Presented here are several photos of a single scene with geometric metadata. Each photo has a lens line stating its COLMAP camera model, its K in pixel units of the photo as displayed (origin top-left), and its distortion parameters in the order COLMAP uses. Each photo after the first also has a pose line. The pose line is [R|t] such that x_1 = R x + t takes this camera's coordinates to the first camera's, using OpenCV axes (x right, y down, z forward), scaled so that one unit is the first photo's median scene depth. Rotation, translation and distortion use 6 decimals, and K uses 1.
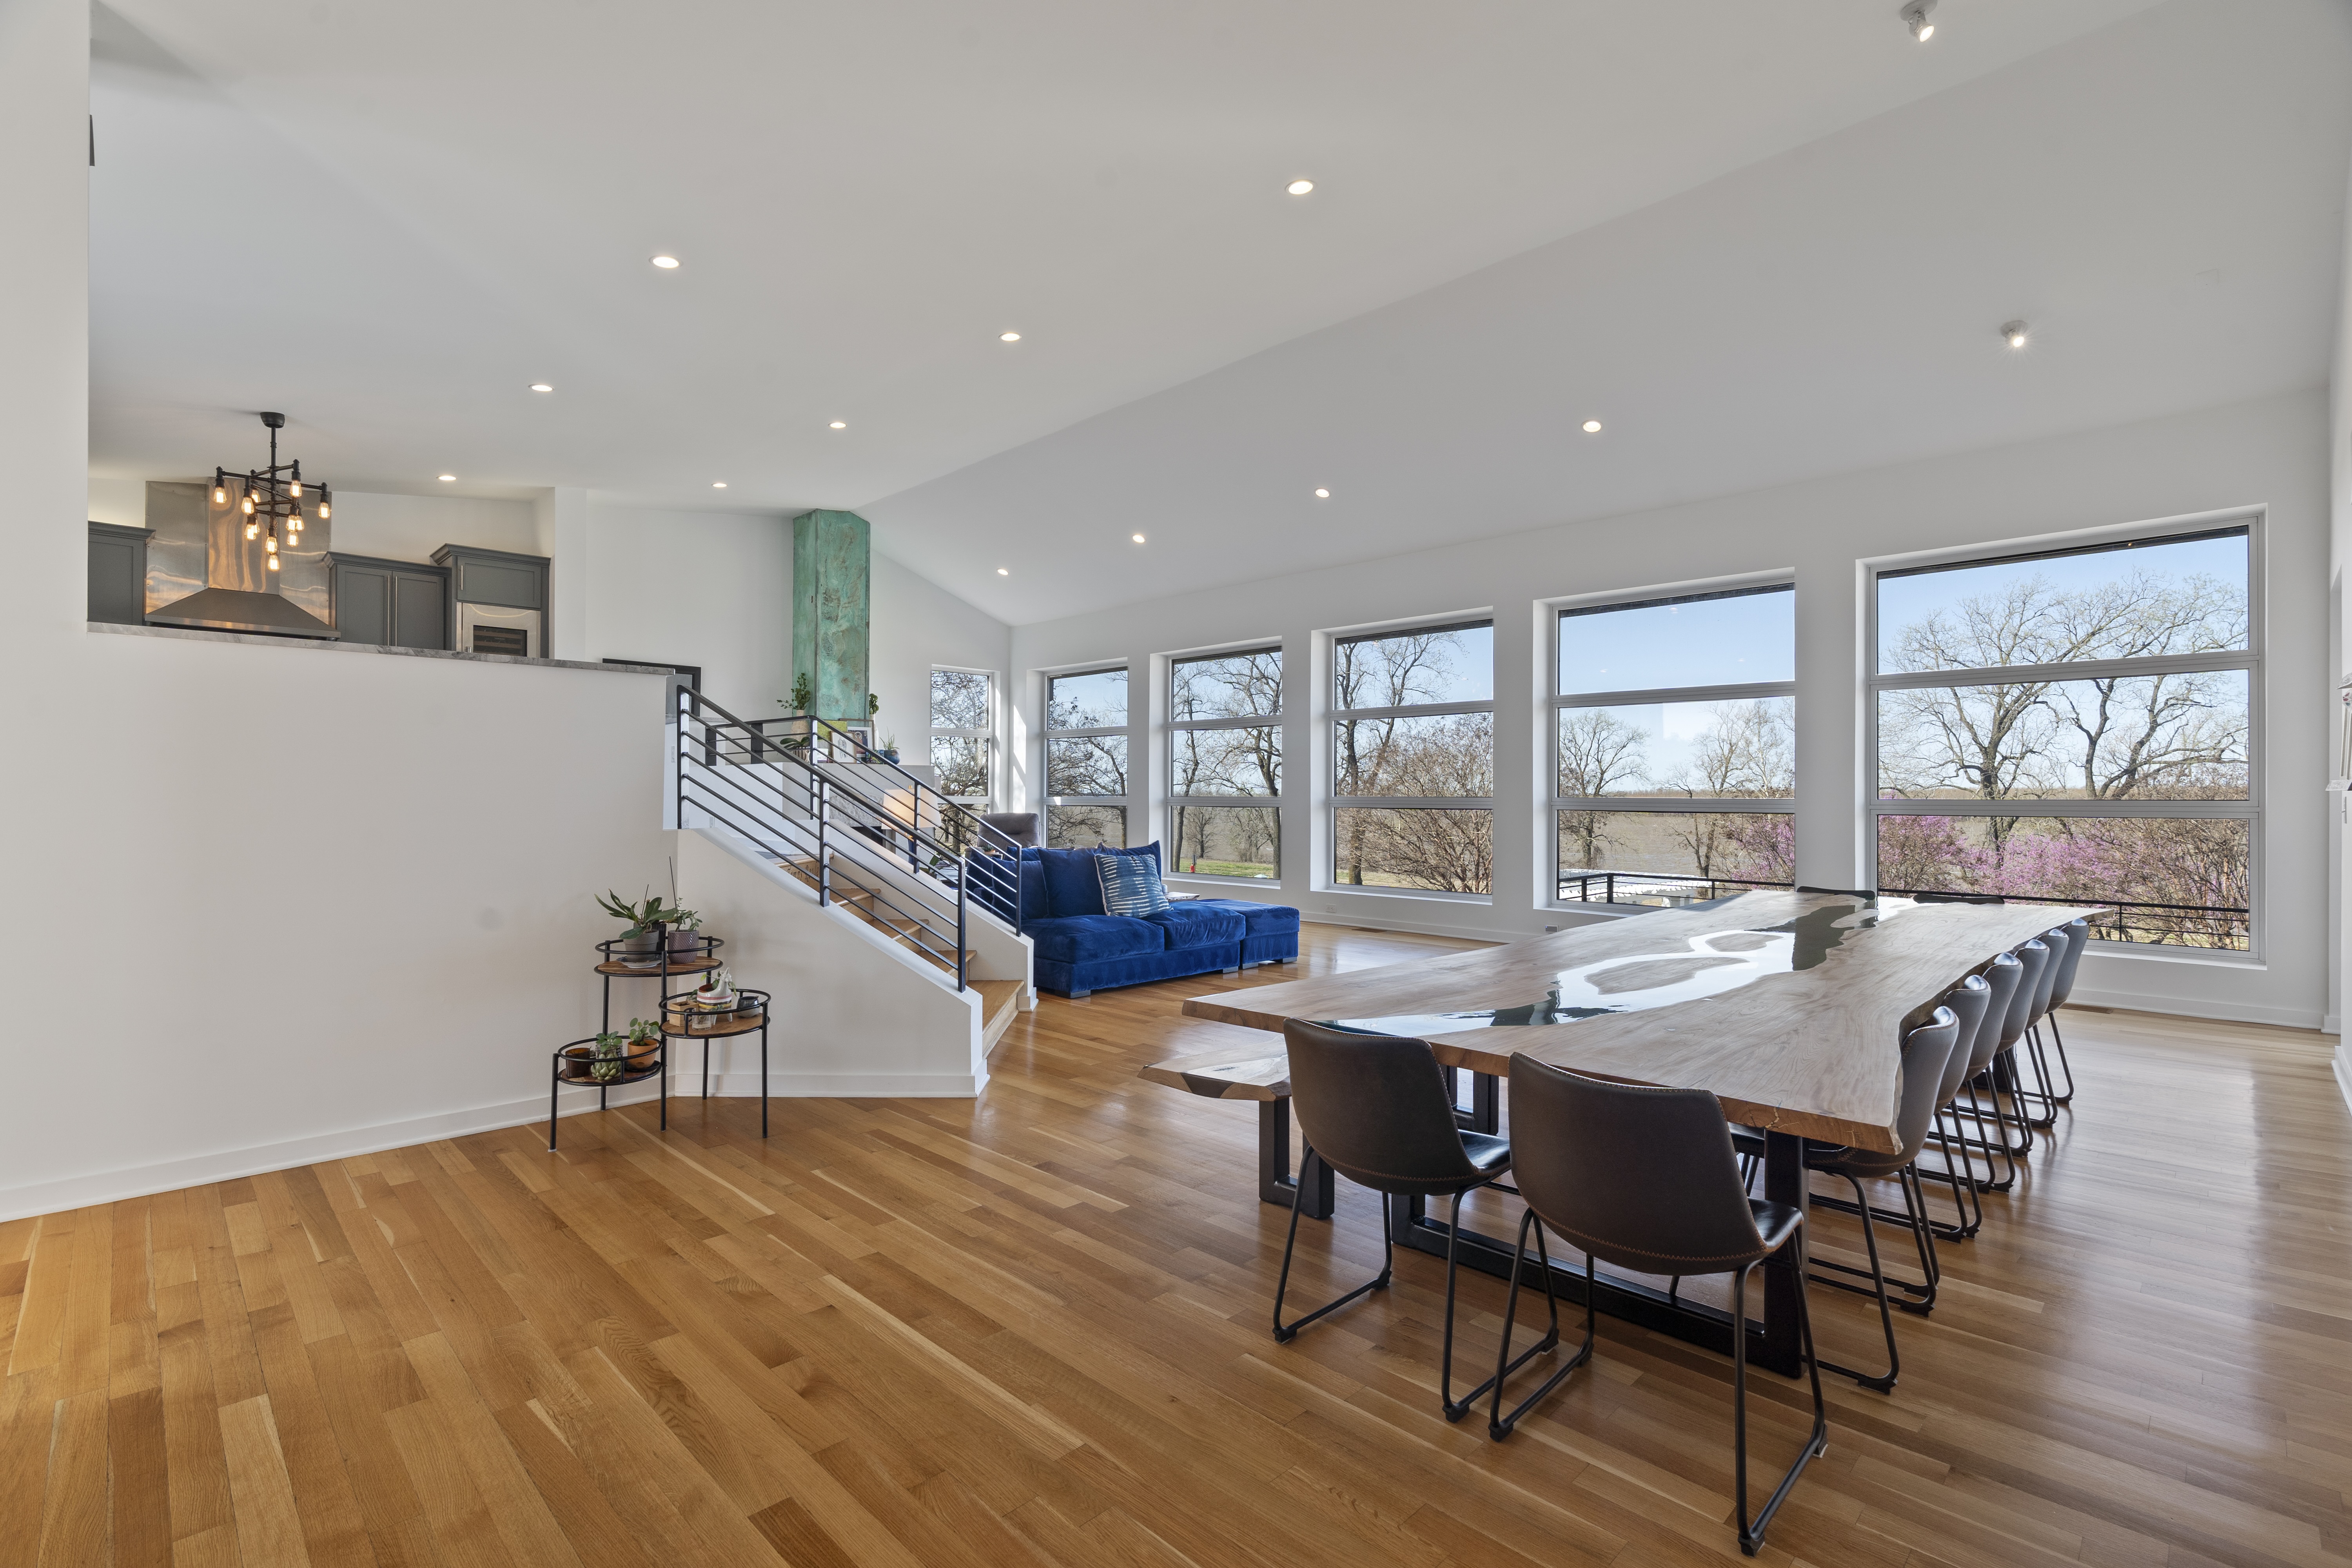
lens RADIAL K [[1070.8, 0, 1171.8], [0, 1070.8, 794.9], [0, 0, 1]] dist [-0.003860, 0.003229]
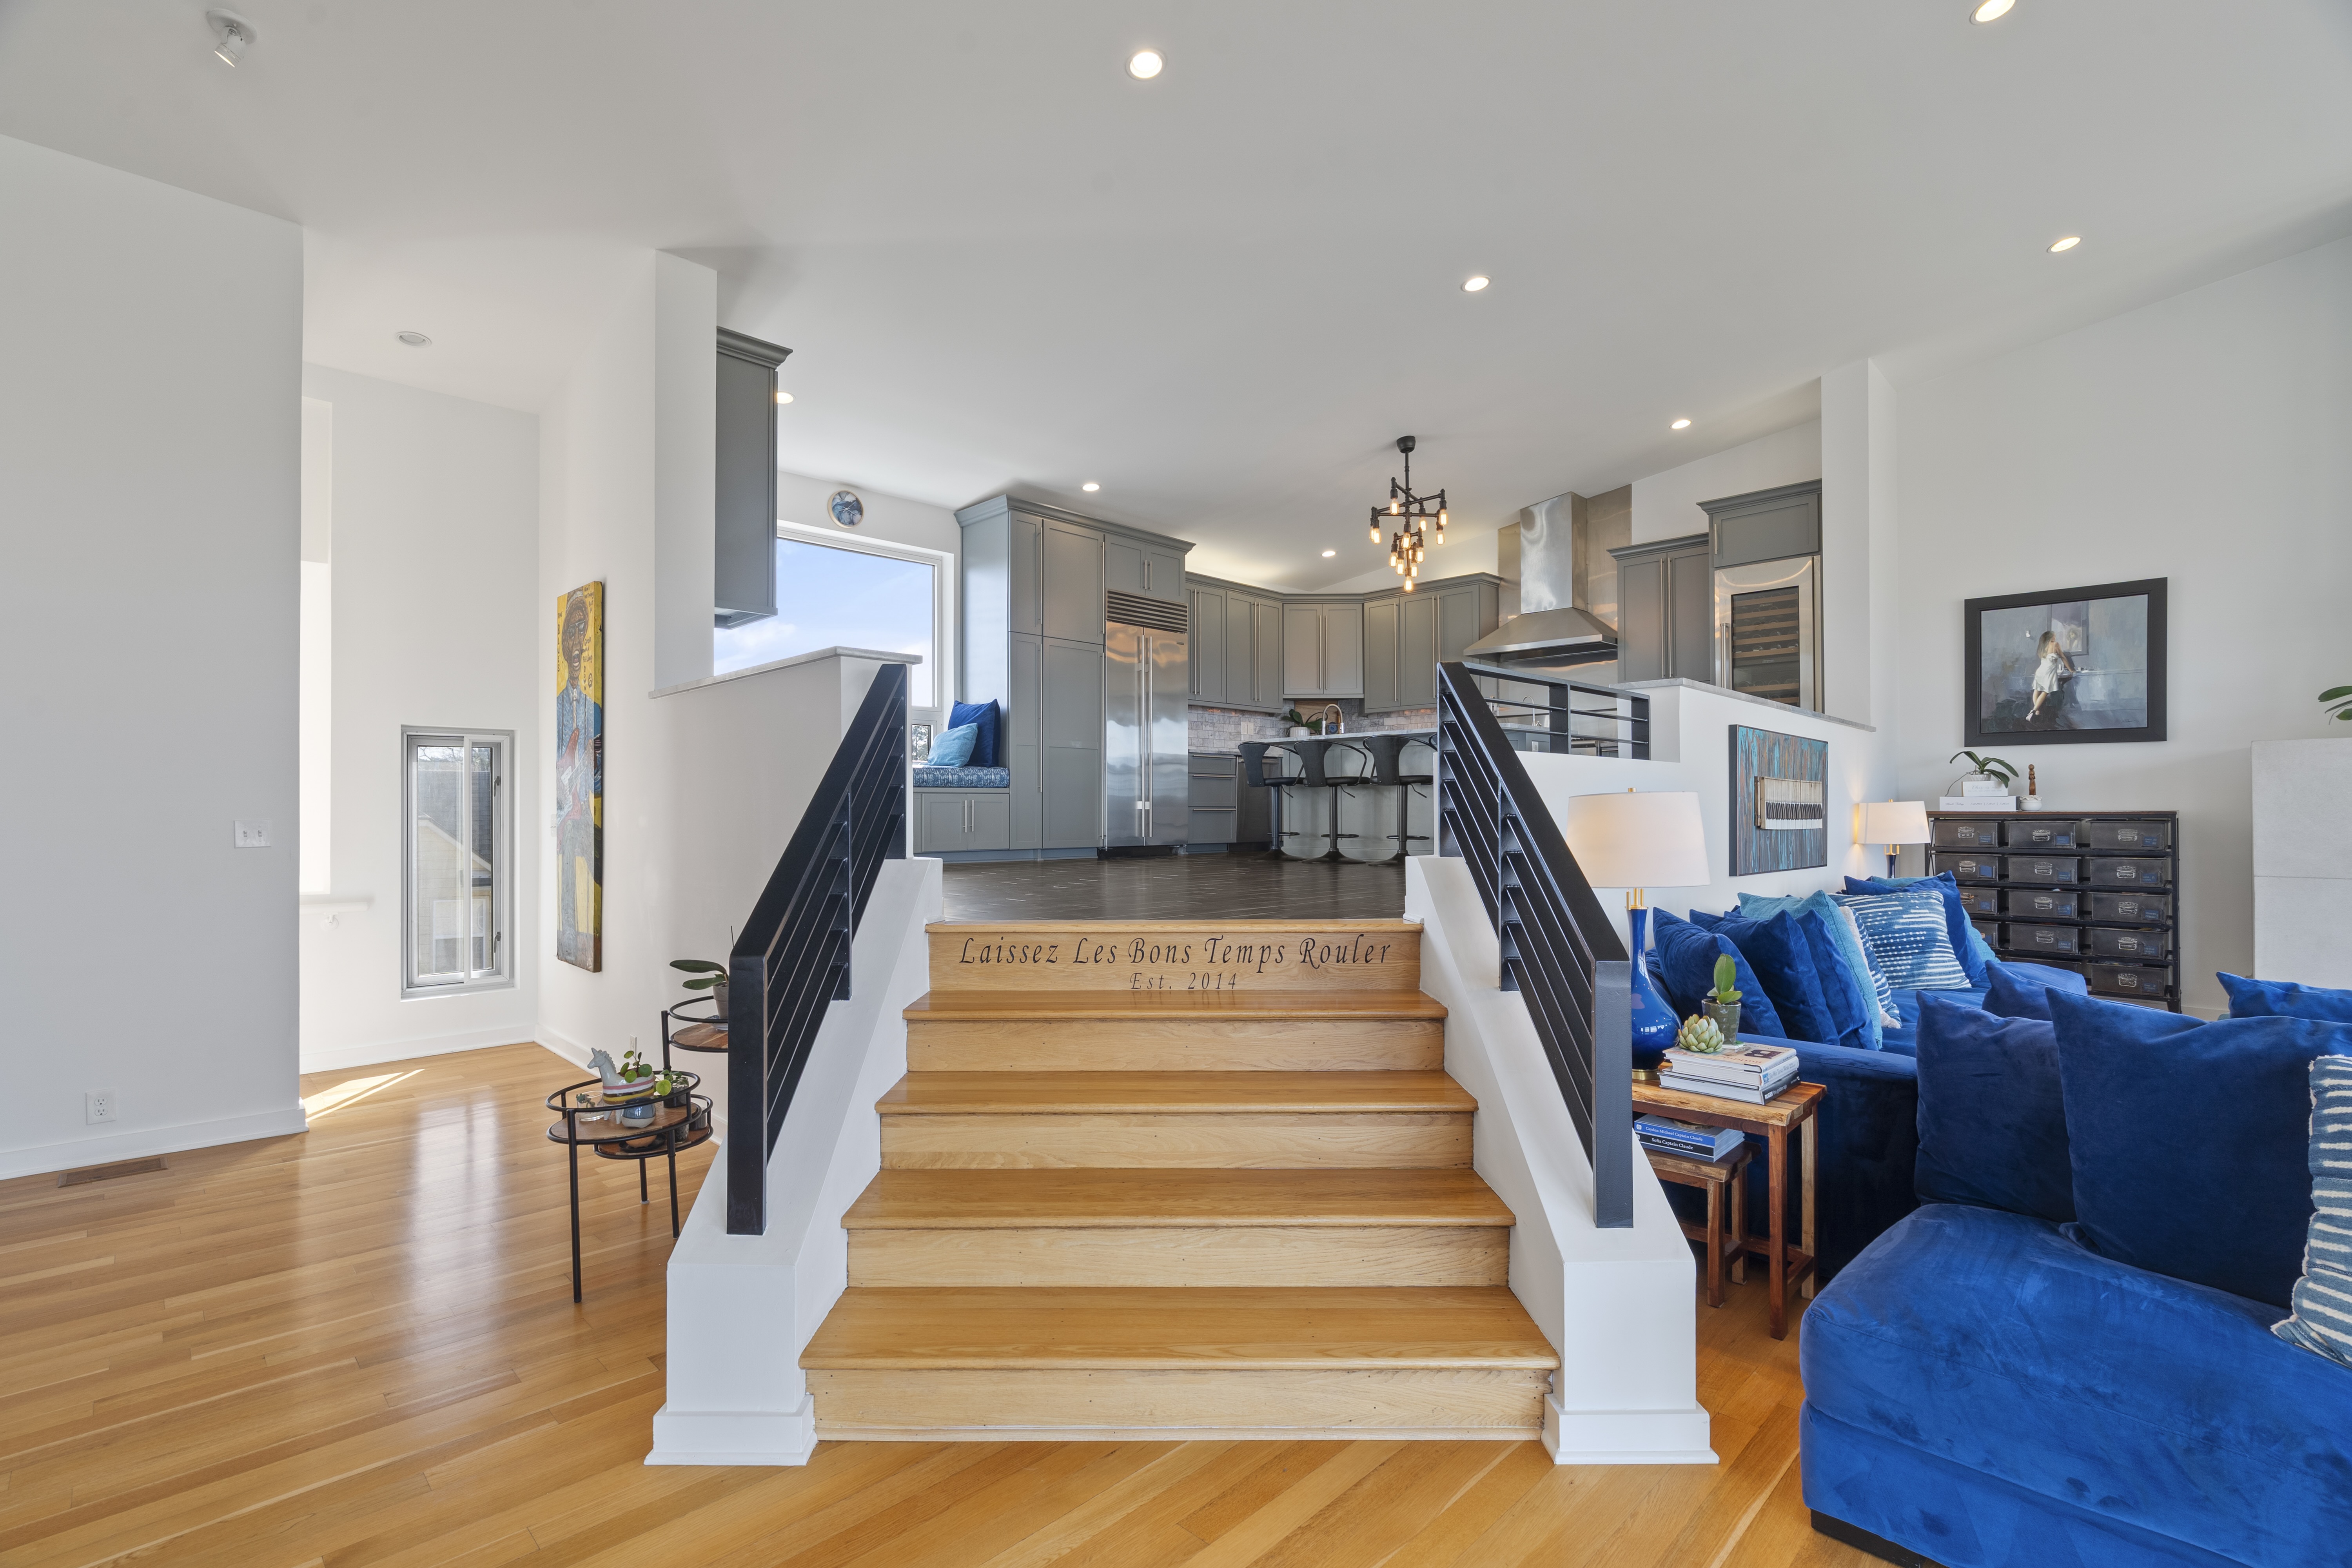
lens RADIAL K [[1070.8, 0, 1170.0], [0, 1070.8, 798.6], [0, 0, 1]] dist [-0.003860, 0.003229]
pose [[0.006183, -0.018230, -0.999815, 0.136512], [0.000129, 0.999834, -0.018230, 0.006156], [0.999981, -0.000016, 0.006184, 0.587148]]
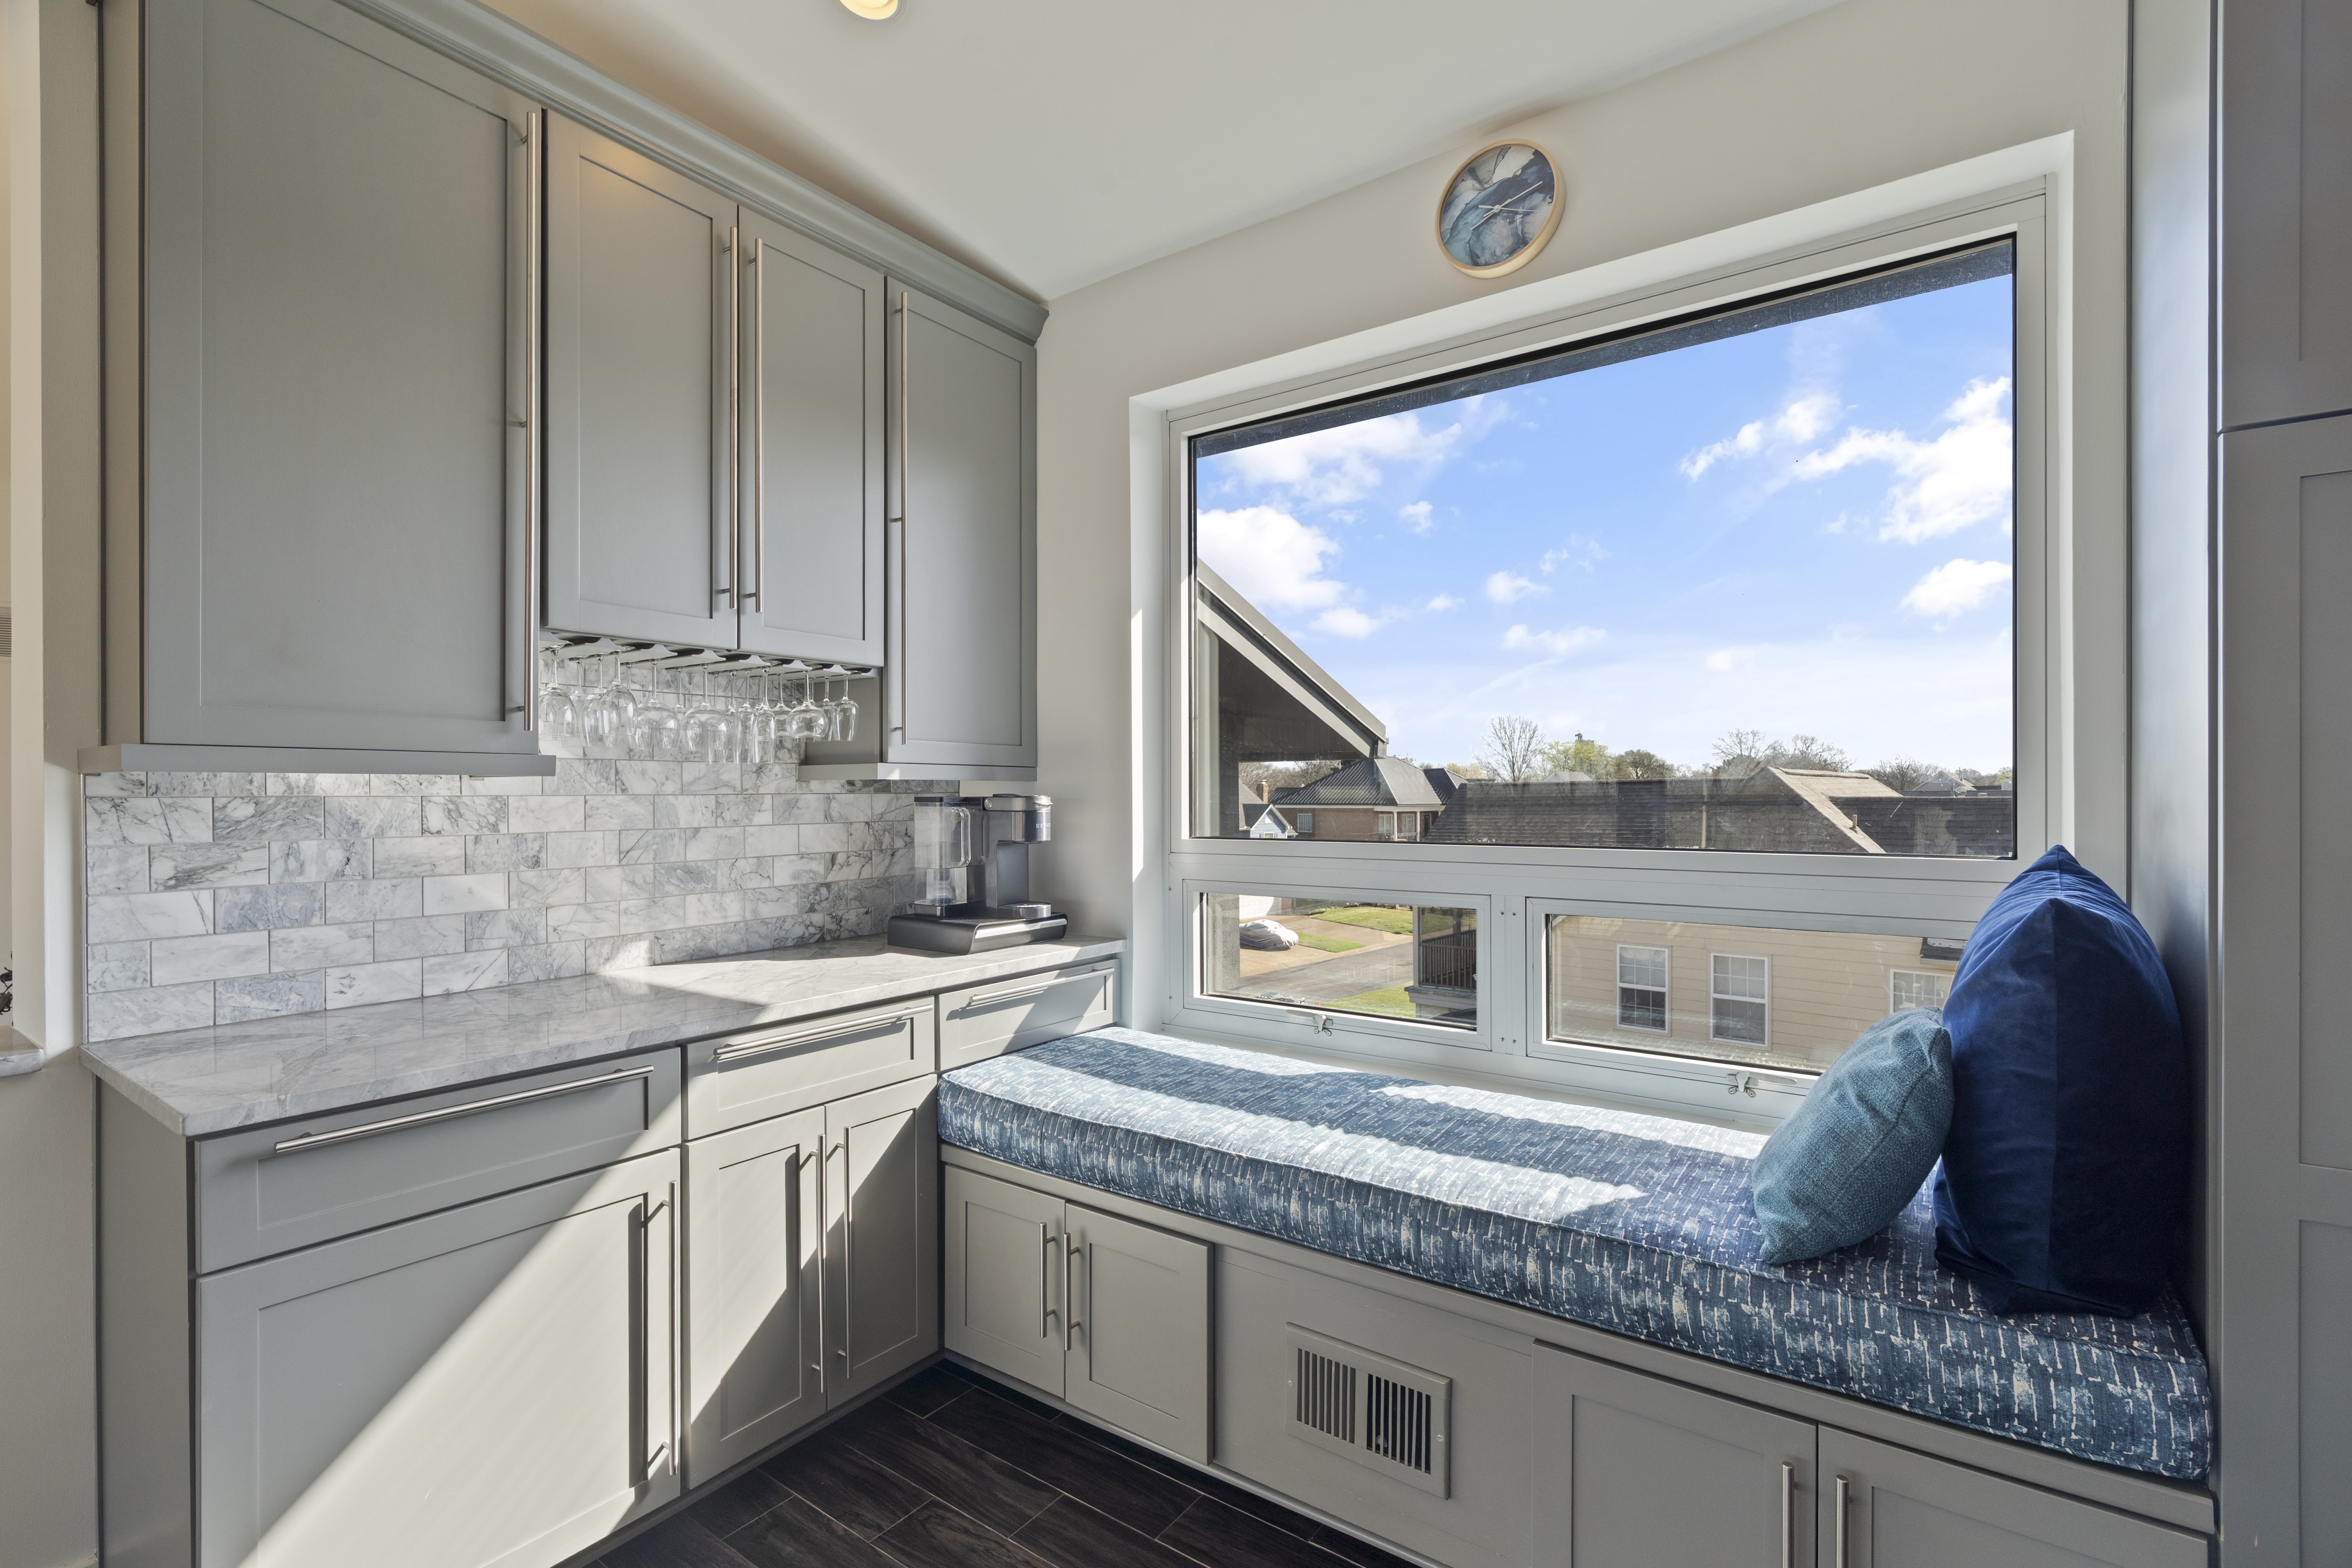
lens RADIAL K [[1070.8, 0, 1152.4], [0, 1070.8, 795.4], [0, 0, 1]] dist [-0.003860, 0.003229]
pose [[-0.987873, -0.004409, -0.155200, -0.526443], [-0.004670, 0.999988, 0.001321, -0.093108], [0.155193, 0.002030, -0.987882, 0.570030]]
